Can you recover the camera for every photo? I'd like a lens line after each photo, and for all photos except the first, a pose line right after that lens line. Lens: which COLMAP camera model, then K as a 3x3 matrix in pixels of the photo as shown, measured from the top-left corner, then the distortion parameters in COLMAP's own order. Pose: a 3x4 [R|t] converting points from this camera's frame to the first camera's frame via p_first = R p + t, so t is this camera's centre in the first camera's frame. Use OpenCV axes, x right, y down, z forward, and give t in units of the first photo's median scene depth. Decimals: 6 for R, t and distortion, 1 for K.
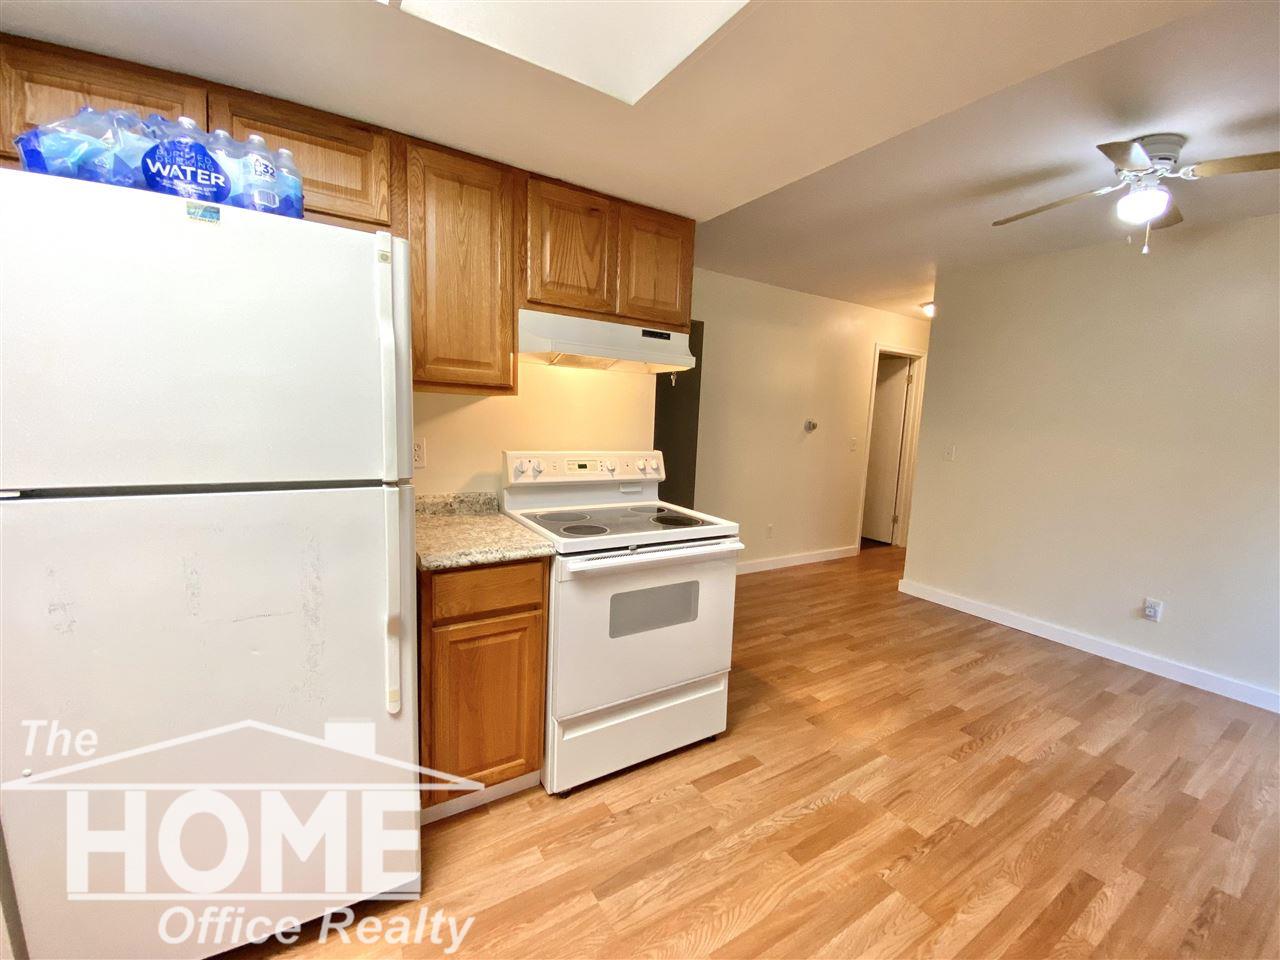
lens RADIAL K [[520.5, 0, 647.5], [0, 520.5, 480.5], [0, 0, 1]] dist [0.020897, -0.020798]
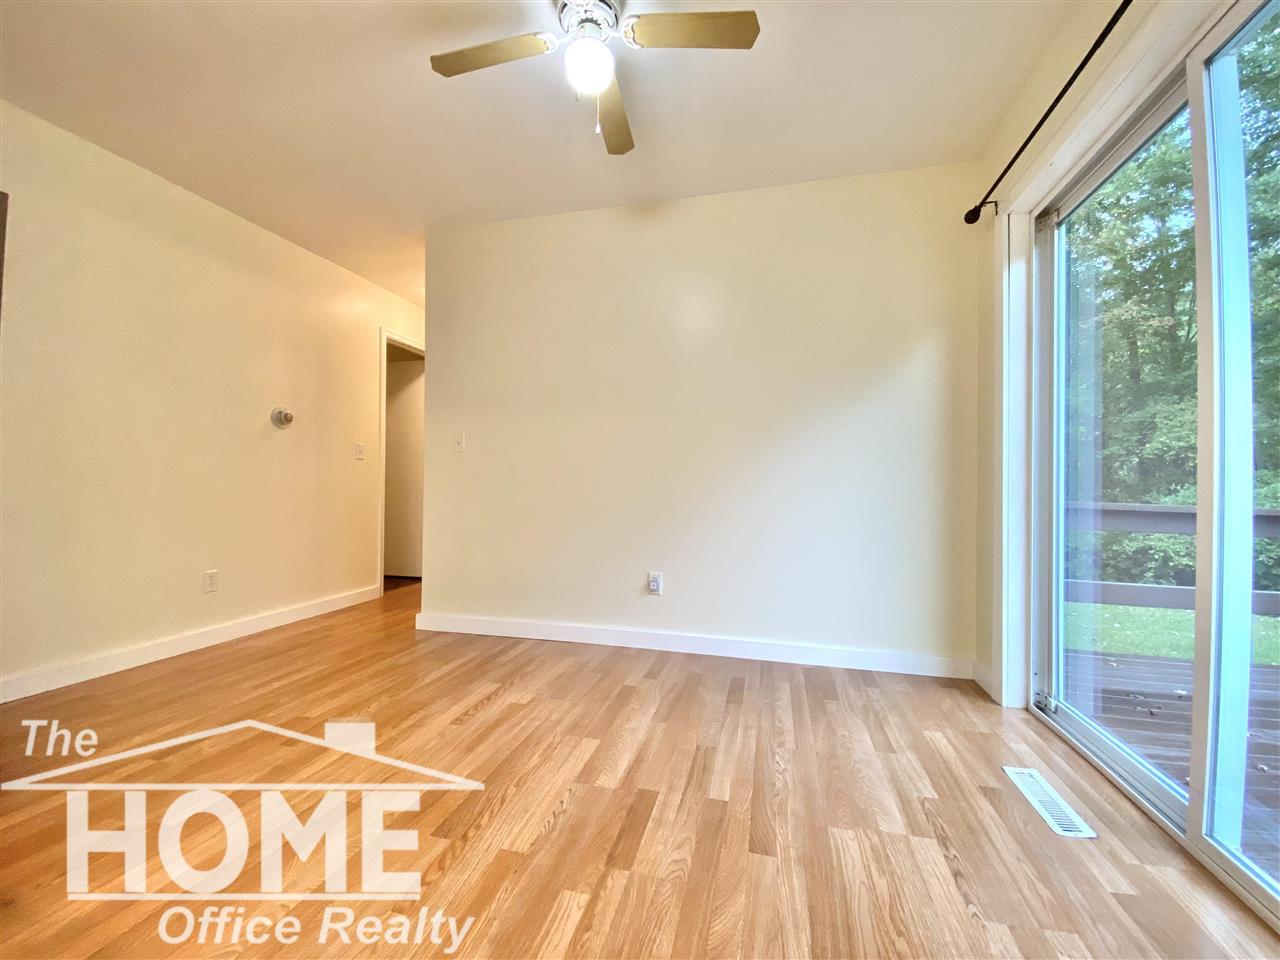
lens RADIAL K [[520.5, 0, 647.5], [0, 520.5, 480.5], [0, 0, 1]] dist [0.020897, -0.020798]
pose [[0.720479, -0.032369, 0.692721, 0.427406], [0.106432, 0.992237, -0.064332, 0.170831], [-0.685261, 0.120078, 0.718330, 0.422489]]
